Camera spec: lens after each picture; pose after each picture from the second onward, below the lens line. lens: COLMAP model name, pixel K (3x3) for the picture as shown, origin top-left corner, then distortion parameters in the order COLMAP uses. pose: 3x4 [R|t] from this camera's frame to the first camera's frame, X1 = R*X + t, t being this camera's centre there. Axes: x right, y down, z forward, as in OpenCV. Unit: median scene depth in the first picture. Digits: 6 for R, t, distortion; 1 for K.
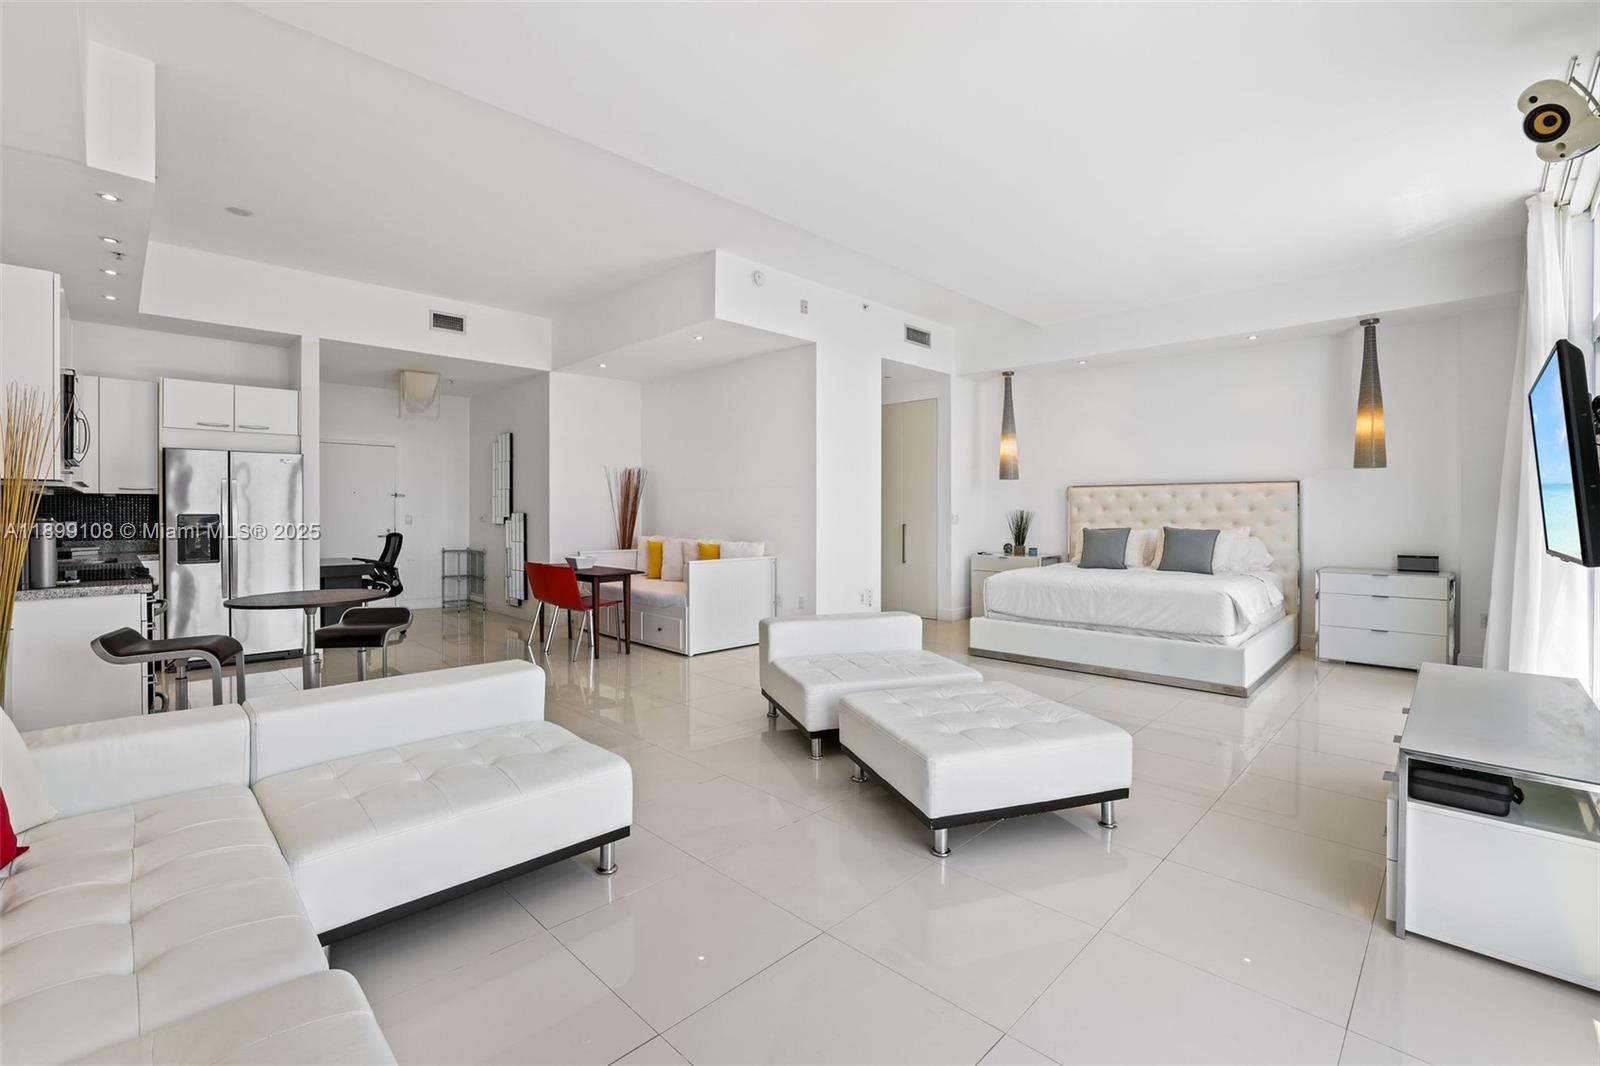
lens RADIAL K [[701.9, 0, 796.4], [0, 701.9, 524.5], [0, 0, 1]] dist [-0.048337, 0.015948]
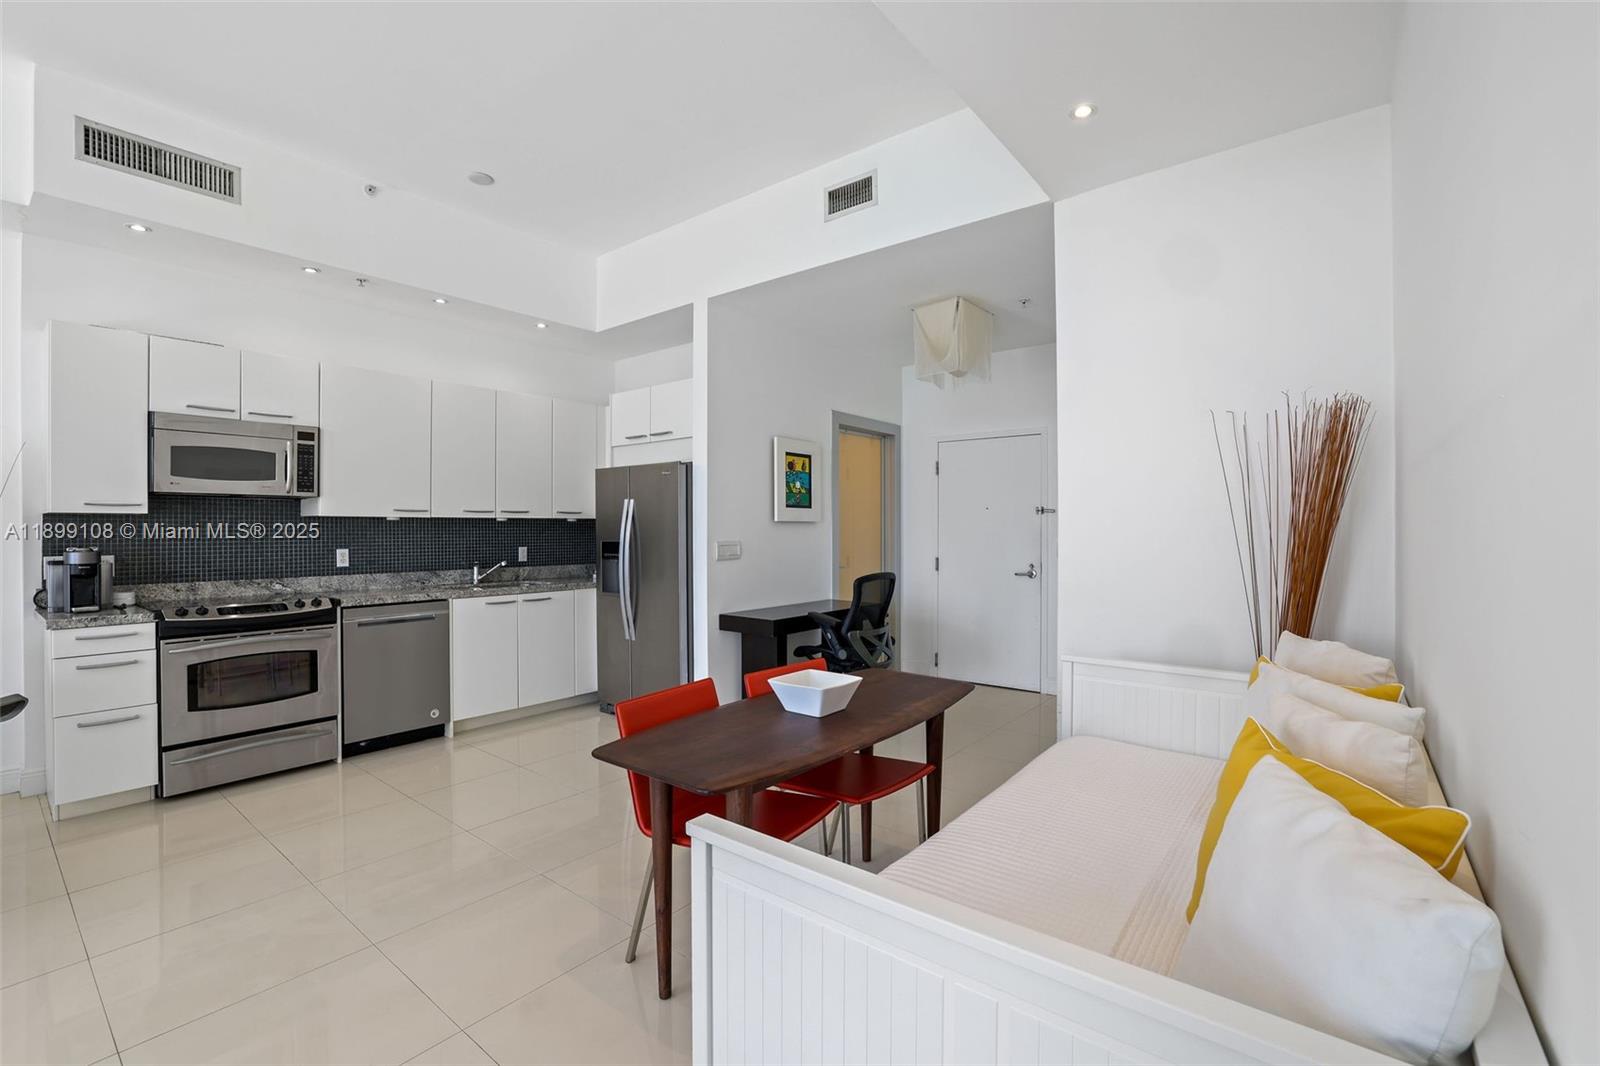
lens RADIAL K [[701.9, 0, 796.4], [0, 701.9, 524.5], [0, 0, 1]] dist [-0.048337, 0.015948]
pose [[0.103516, -0.001466, -0.994627, 0.043679], [-0.023962, 0.999705, -0.003967, -0.029474], [0.994339, 0.024244, 0.103451, 0.960396]]
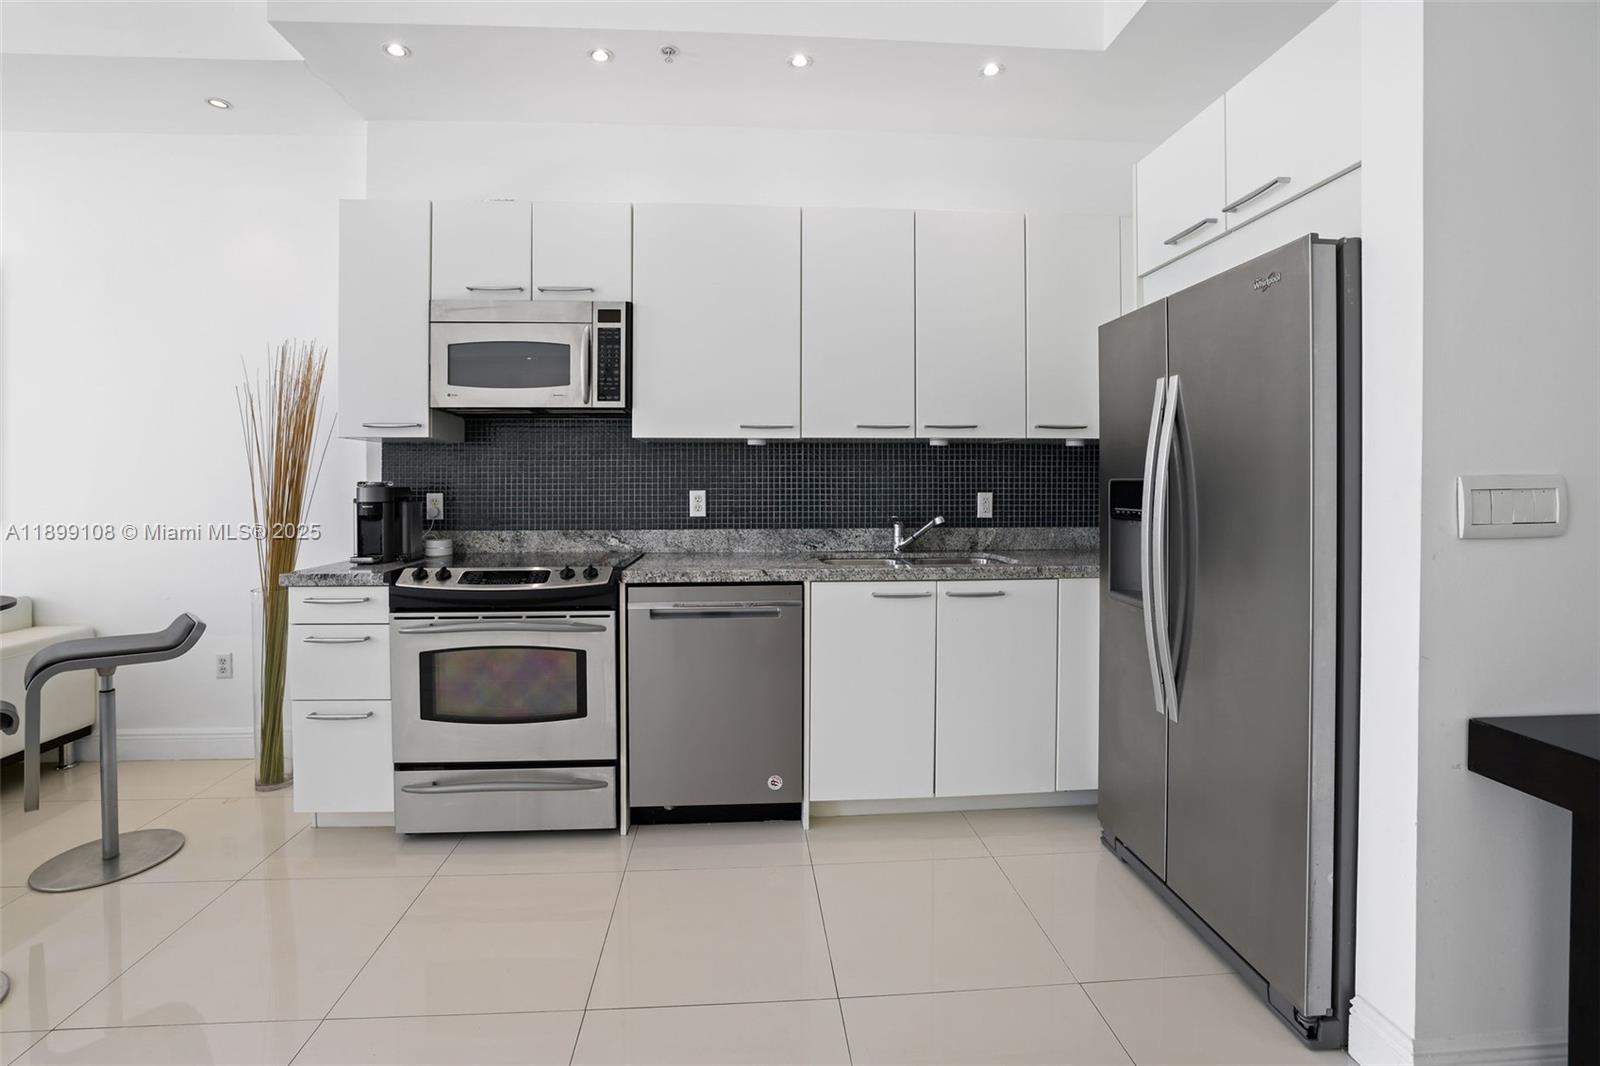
lens RADIAL K [[716.2, 0, 781.4], [0, 716.2, 489.6], [0, 0, 1]] dist [-0.018404, 0.000352]
pose [[-0.665950, 0.013114, -0.745881, -0.374125], [-0.014257, 0.999439, 0.030301, -0.012442], [0.745860, 0.030813, -0.665389, 0.942449]]
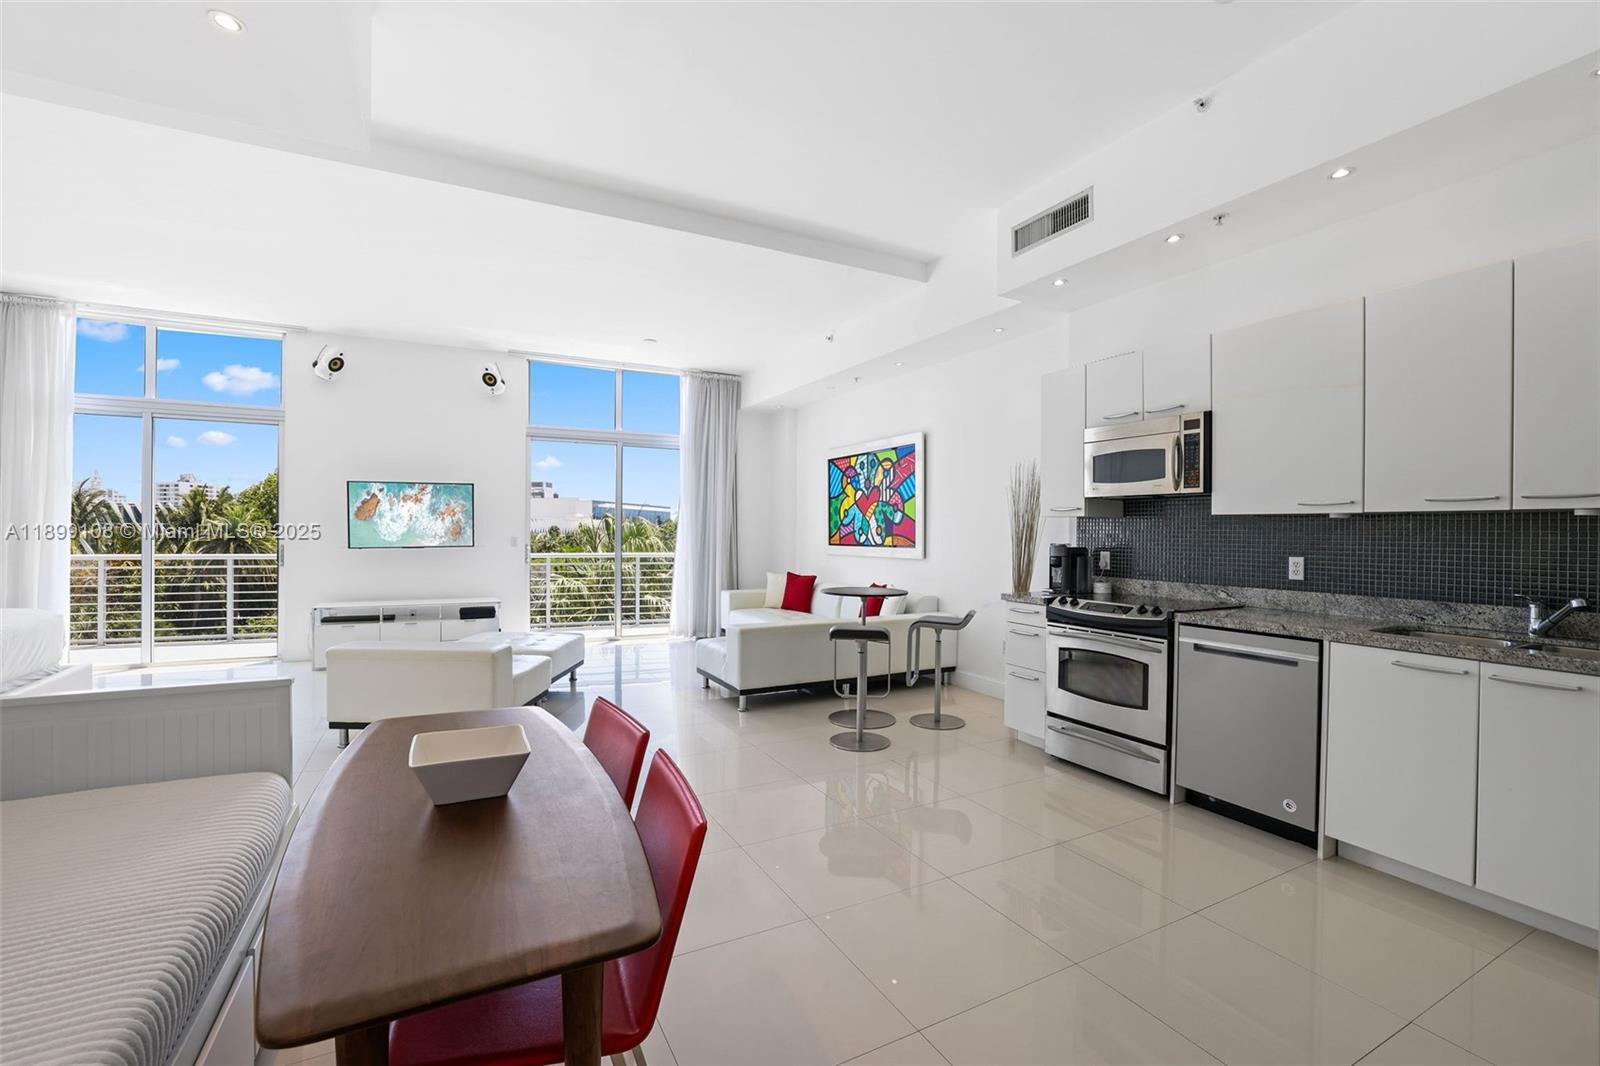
lens RADIAL K [[688.7, 0, 795.9], [0, 688.7, 526.0], [0, 0, 1]] dist [-0.047490, 0.019499]
pose [[-0.953591, -0.003852, 0.301082, -0.485812], [0.001250, 0.999859, 0.016754, -0.029725], [-0.301104, 0.016353, -0.953451, 1.195145]]
